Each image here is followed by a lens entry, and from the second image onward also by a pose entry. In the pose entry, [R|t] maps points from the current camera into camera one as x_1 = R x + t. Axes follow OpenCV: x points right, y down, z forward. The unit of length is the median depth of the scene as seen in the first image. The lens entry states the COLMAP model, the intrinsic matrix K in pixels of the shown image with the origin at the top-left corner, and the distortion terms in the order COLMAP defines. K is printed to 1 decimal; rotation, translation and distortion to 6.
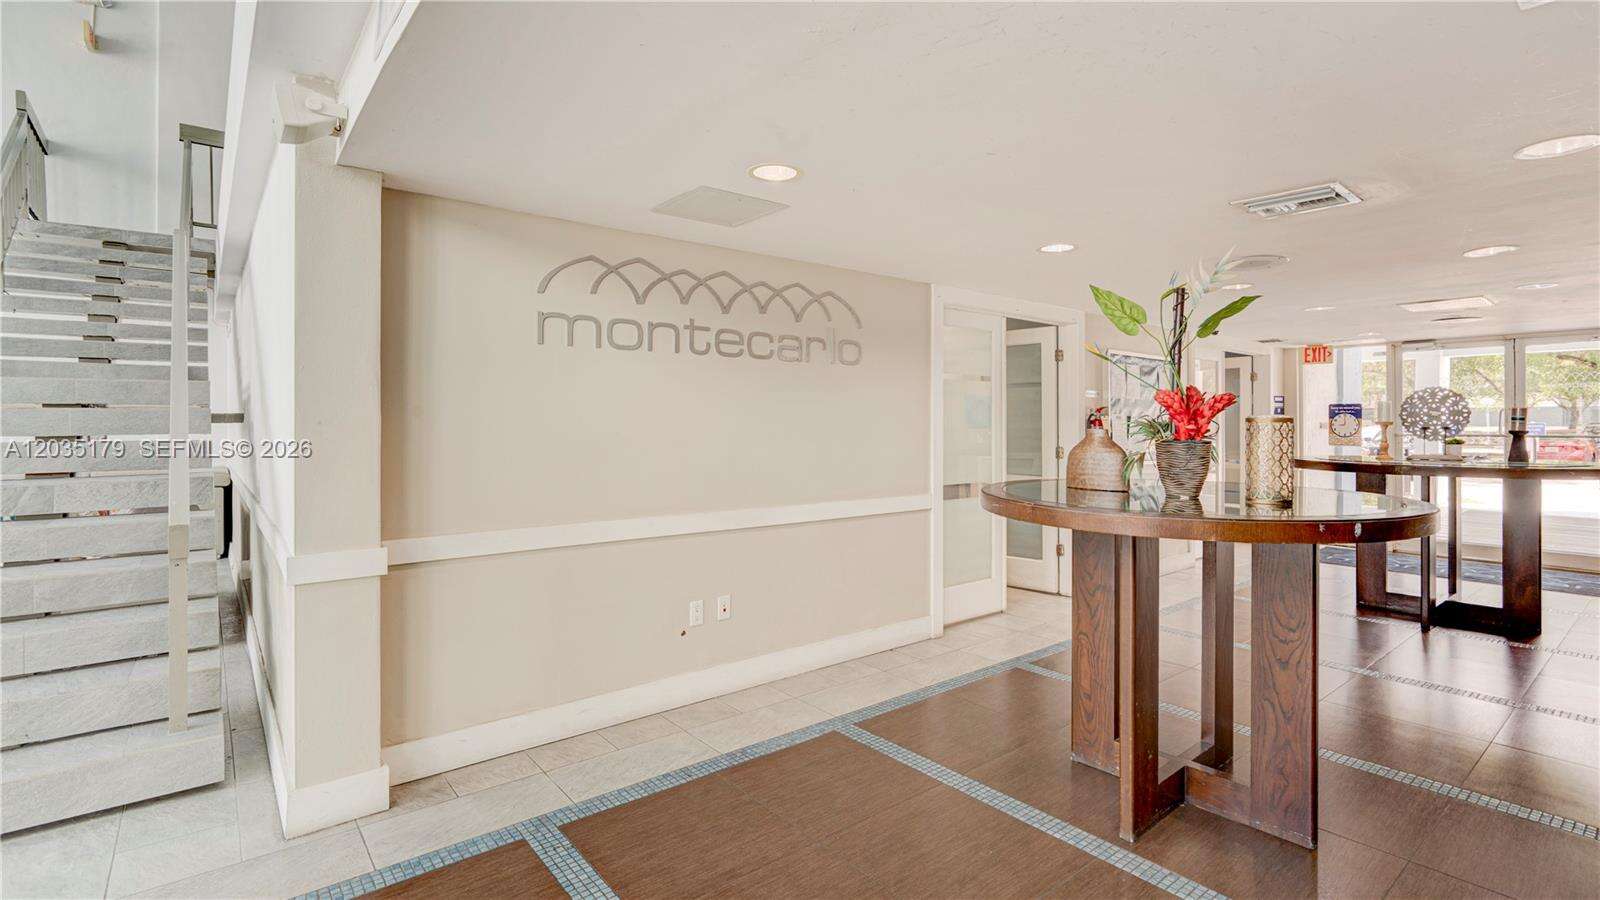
lens RADIAL K [[738.4, 0, 800.0], [0, 738.4, 450.0], [0, 0, 1]] dist [0.000163, 0.000193]
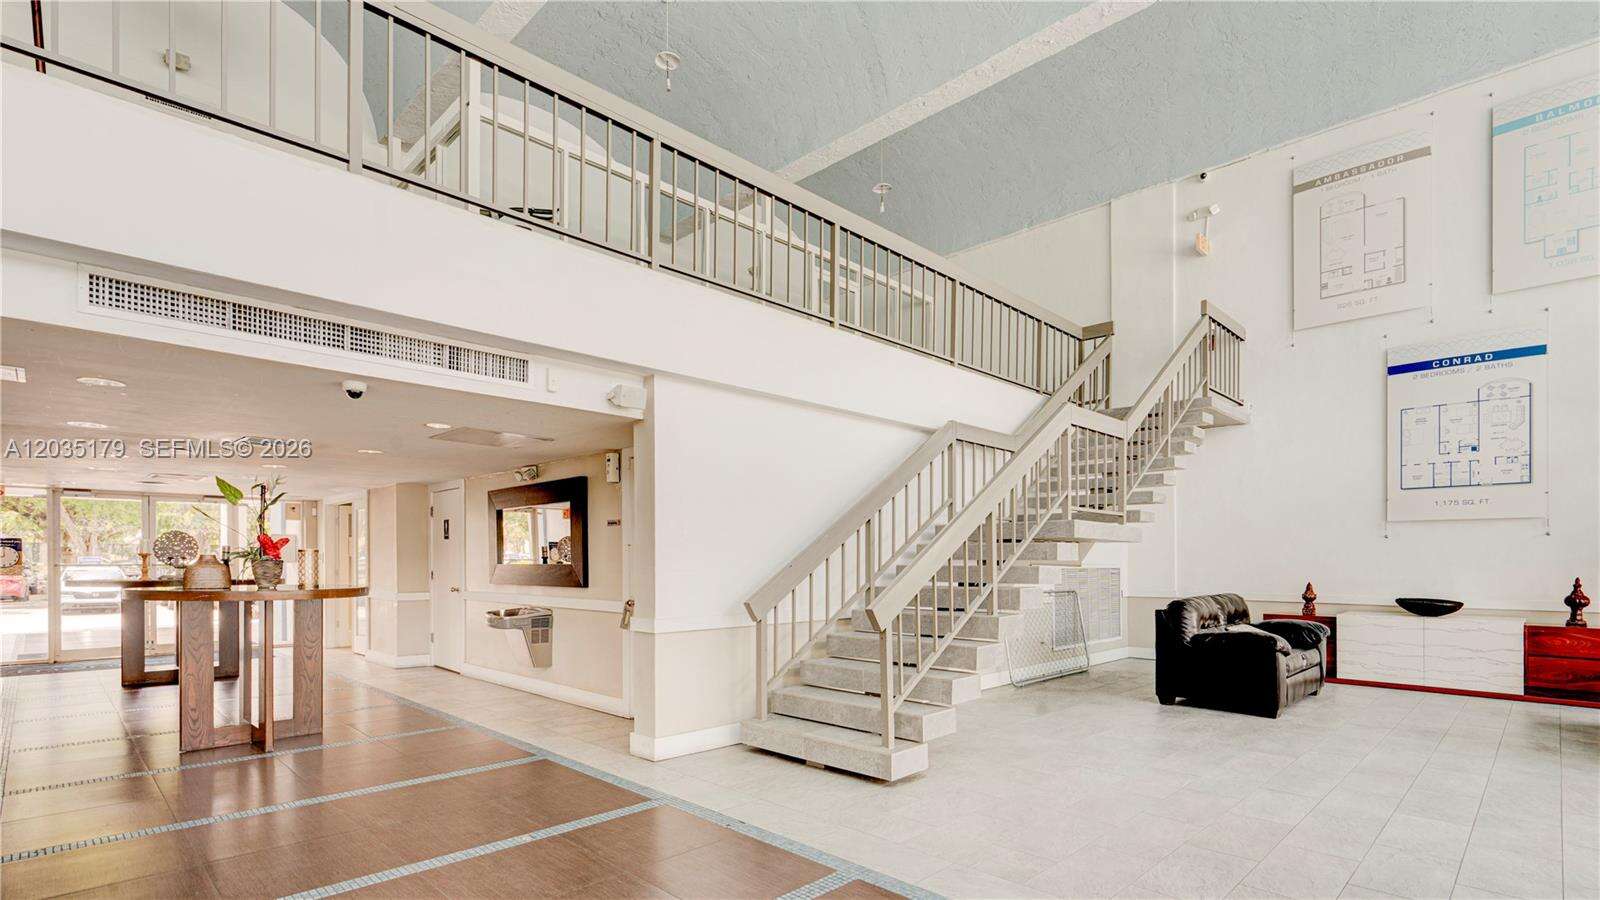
lens RADIAL K [[738.4, 0, 800.0], [0, 738.4, 450.0], [0, 0, 1]] dist [0.000163, 0.000193]
pose [[-0.098923, 0.148733, 0.983917, -1.335348], [0.034349, 0.988688, -0.146001, 0.027921], [-0.994502, 0.019354, -0.102913, -0.212959]]
